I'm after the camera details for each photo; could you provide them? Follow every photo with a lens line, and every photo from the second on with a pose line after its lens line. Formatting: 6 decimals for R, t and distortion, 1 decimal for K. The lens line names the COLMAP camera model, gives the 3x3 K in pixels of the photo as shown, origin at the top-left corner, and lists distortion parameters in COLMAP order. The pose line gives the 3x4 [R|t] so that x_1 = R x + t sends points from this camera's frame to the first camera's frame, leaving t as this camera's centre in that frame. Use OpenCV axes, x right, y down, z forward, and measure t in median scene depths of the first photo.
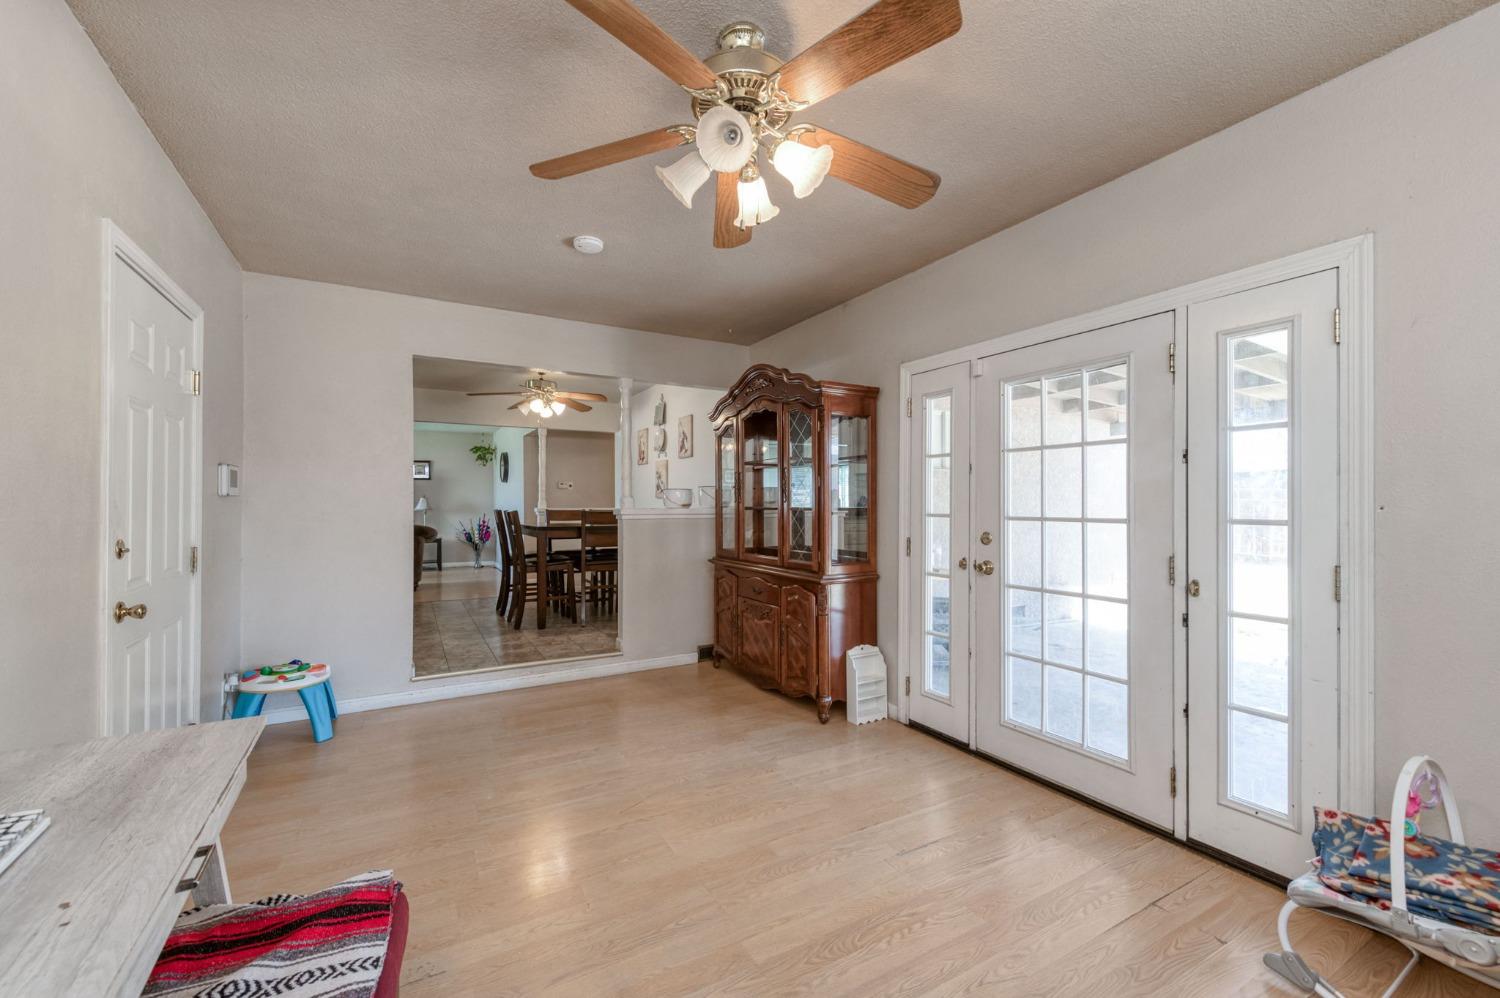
lens RADIAL K [[586.9, 0, 733.7], [0, 586.9, 499.4], [0, 0, 1]] dist [0.010550, -0.001204]
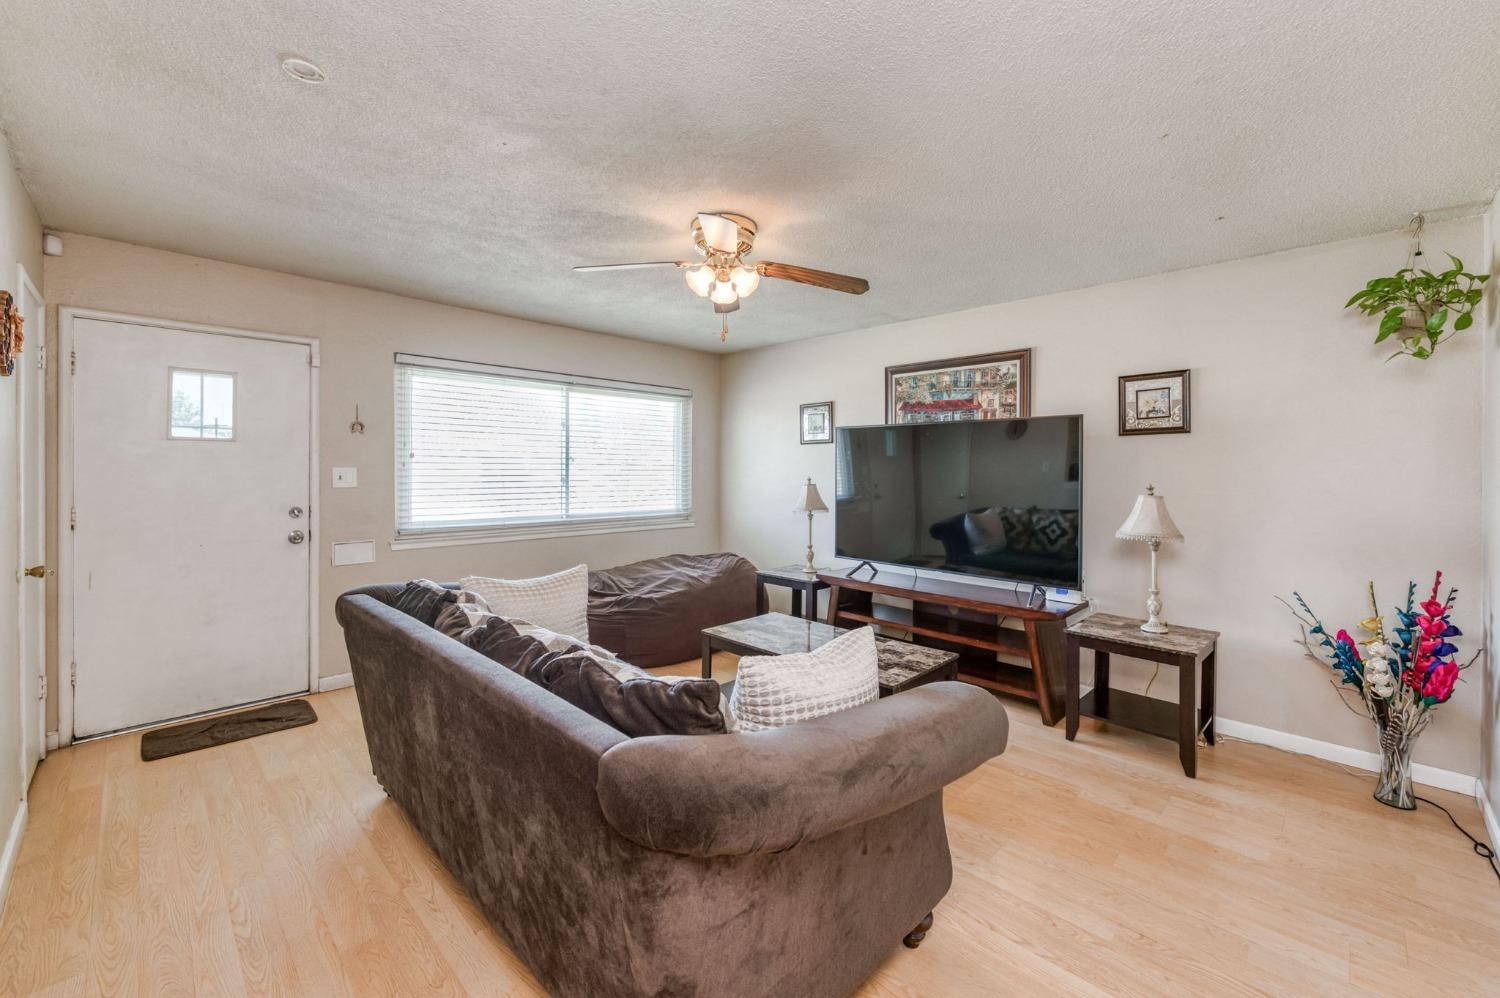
lens RADIAL K [[586.9, 0, 770.9], [0, 586.9, 475.8], [0, 0, 1]] dist [0.010550, -0.001204]
pose [[0.291614, 0.013093, -0.956446, -0.896336], [-0.005404, 0.999913, 0.012040, -0.044628], [0.956521, 0.001657, 0.291659, 2.208907]]
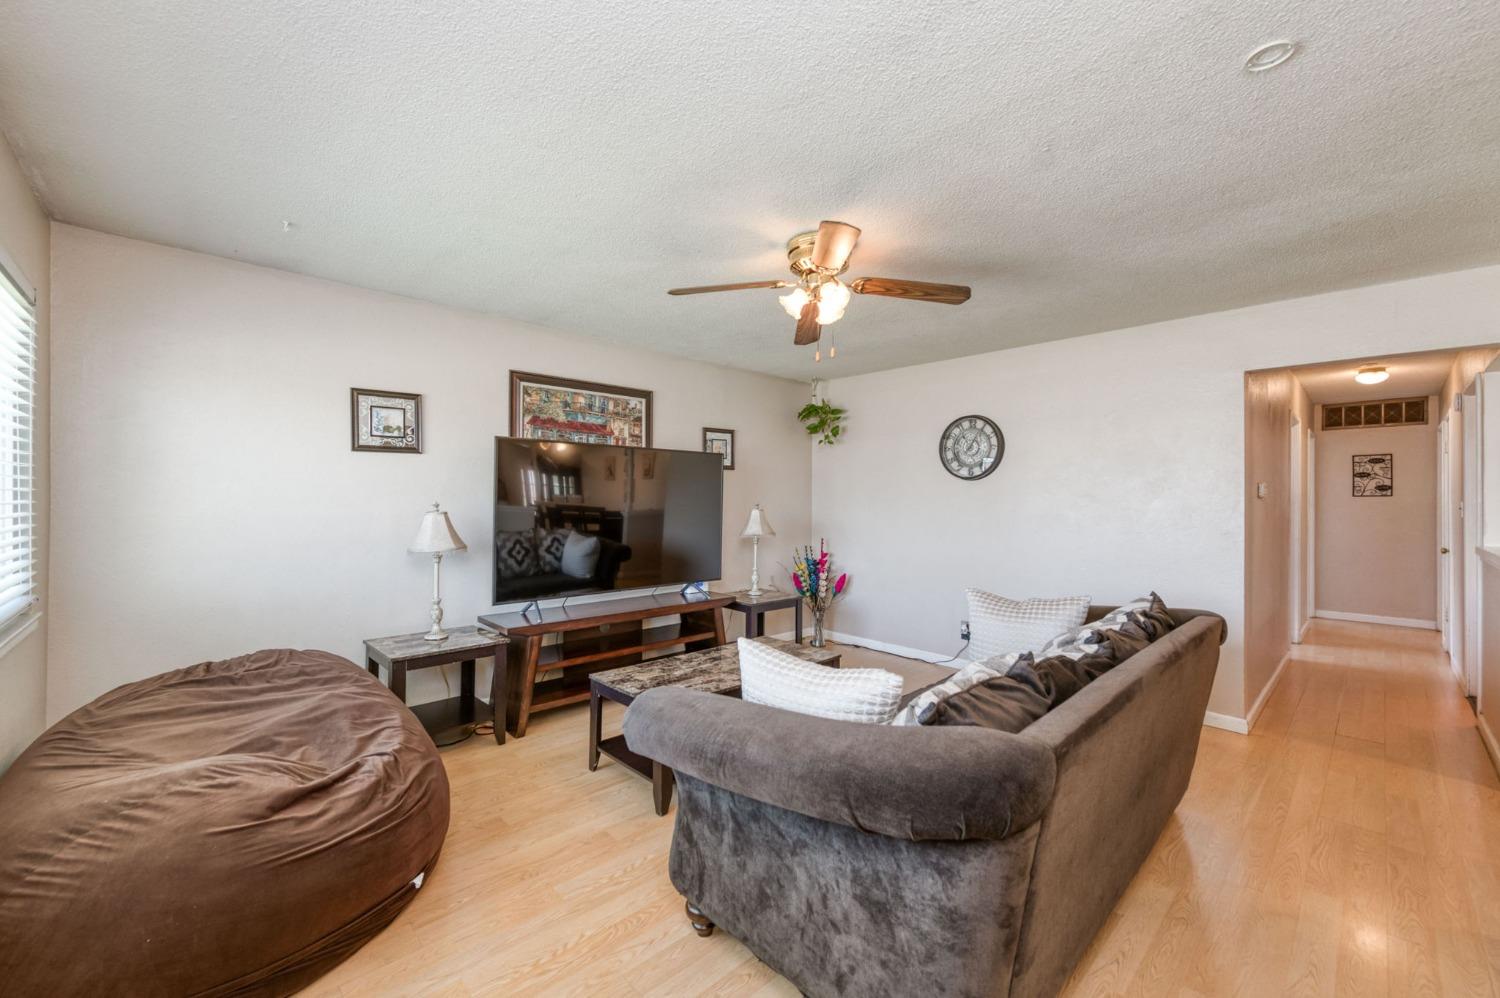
lens RADIAL K [[586.9, 0, 744.0], [0, 586.9, 487.9], [0, 0, 1]] dist [0.010550, -0.001204]
pose [[0.968980, 0.011593, 0.246866, -1.915468], [-0.010985, 0.999932, -0.003840, -0.051650], [-0.246894, 0.001009, 0.969042, 1.665667]]
